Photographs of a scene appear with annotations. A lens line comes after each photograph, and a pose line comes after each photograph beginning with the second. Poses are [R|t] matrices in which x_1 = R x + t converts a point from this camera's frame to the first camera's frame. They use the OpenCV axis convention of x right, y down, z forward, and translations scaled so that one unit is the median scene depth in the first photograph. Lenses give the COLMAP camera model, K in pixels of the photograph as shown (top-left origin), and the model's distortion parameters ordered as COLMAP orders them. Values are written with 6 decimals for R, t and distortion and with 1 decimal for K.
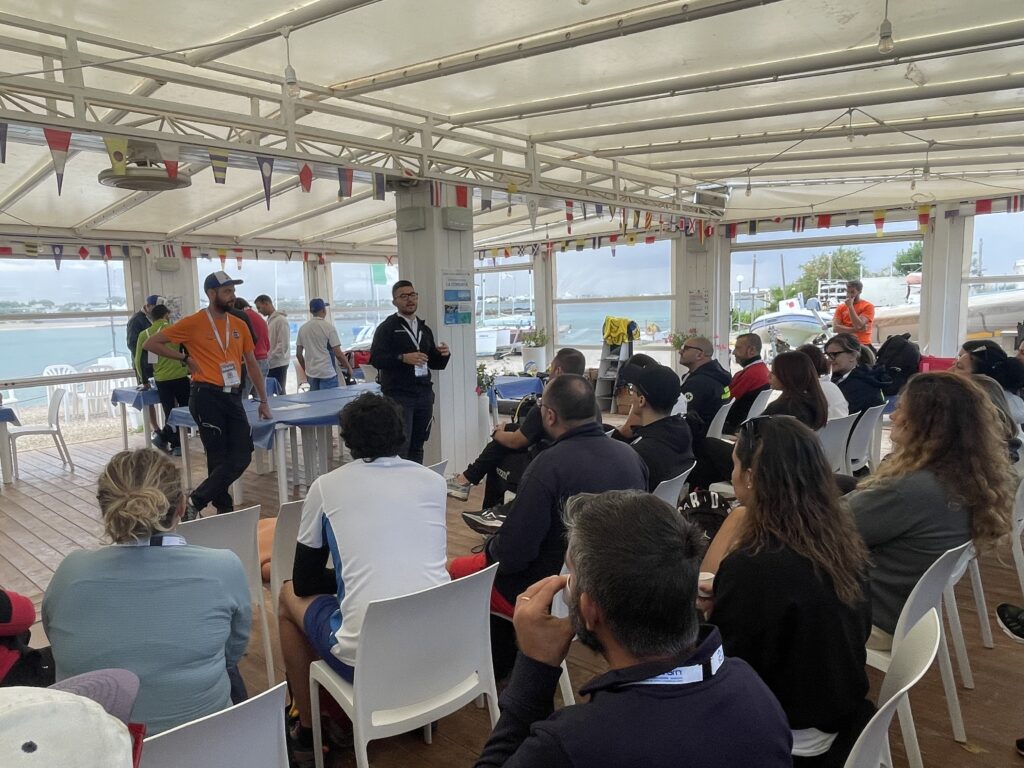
lens RADIAL K [[683.1, 0, 499.1], [0, 683.1, 385.2], [0, 0, 1]] dist [0.009571, -0.018116]
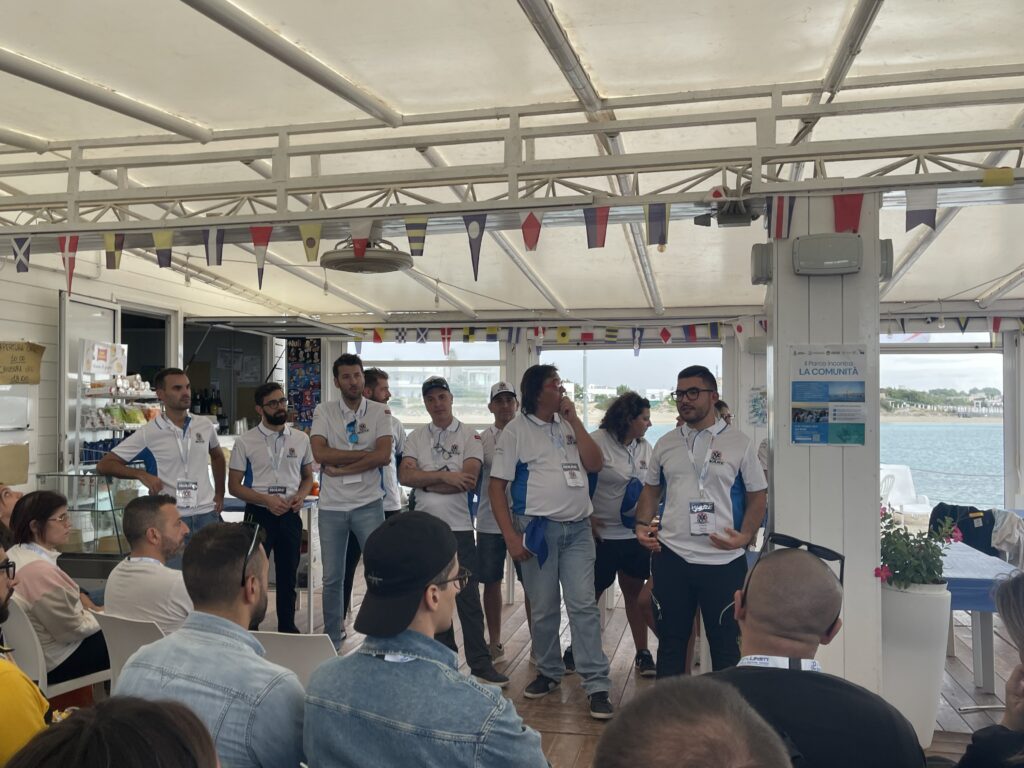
lens RADIAL K [[833.2, 0, 501.4], [0, 833.2, 384.0], [0, 0, 1]] dist [0.041832, 0.012764]
pose [[0.504091, 0.010072, -0.863592, 0.389555], [-0.117270, 0.991469, -0.056888, -0.068669], [0.855652, 0.129950, 0.500972, 0.440473]]
